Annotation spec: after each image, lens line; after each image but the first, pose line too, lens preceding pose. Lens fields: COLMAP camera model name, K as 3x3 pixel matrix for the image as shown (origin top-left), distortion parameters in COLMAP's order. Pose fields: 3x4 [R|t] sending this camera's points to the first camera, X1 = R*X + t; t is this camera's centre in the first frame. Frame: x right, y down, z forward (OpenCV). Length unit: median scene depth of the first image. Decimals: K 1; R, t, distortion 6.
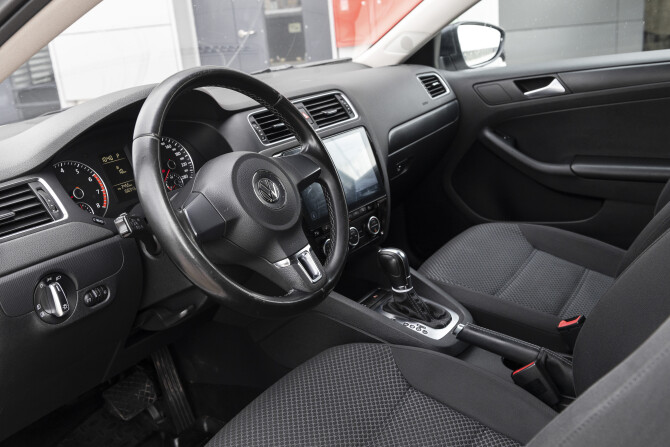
lens RADIAL K [[683.9, 0, 335.0], [0, 683.9, 223.5], [0, 0, 1]] dist [-0.005398, -0.001947]
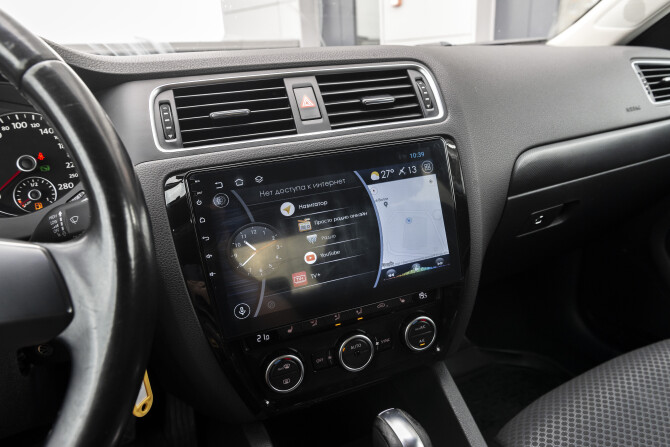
lens RADIAL K [[447.1, 0, 335.0], [0, 447.1, 223.5], [0, 0, 1]] dist [-0.024052, 0.001678]
pose [[0.848699, 0.220512, -0.480712, 0.142006], [-0.173081, 0.974685, 0.141532, -0.111581], [0.499752, -0.036916, 0.865381, 0.670123]]
